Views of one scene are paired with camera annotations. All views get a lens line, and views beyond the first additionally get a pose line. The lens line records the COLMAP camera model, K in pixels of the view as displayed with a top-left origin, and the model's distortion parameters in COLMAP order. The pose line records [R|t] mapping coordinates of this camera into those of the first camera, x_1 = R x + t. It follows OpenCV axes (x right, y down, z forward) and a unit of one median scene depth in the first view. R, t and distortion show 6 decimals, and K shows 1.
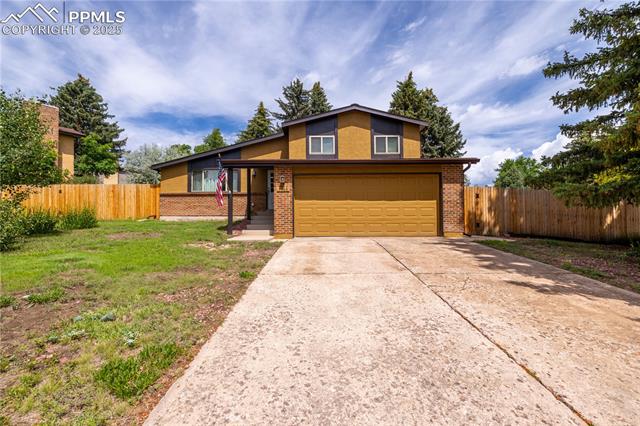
lens RADIAL K [[279.3, 0, 319.6], [0, 279.3, 214.6], [0, 0, 1]] dist [-0.000618, -0.000191]
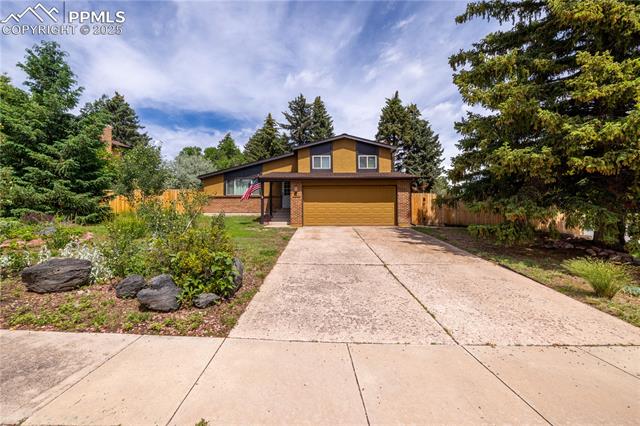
lens RADIAL K [[279.3, 0, 322.2], [0, 279.3, 214.2], [0, 0, 1]] dist [-0.000618, -0.000191]
pose [[0.999982, 0.000797, 0.006024, 0.003975], [-0.000857, 0.999951, 0.009842, -0.001058], [-0.006016, -0.009847, 0.999933, -0.386194]]
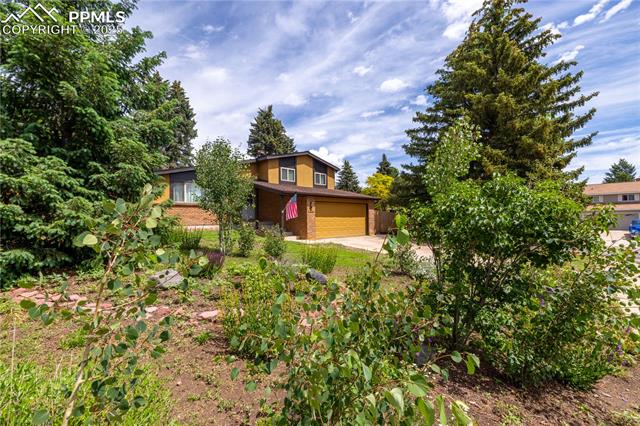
lens RADIAL K [[279.3, 0, 321.8], [0, 279.3, 215.8], [0, 0, 1]] dist [-0.000618, -0.000191]
pose [[0.707695, 0.006412, 0.706489, -0.823883], [-0.017126, 0.999821, 0.008081, -0.050488], [-0.706311, -0.017818, 0.707678, -0.127842]]
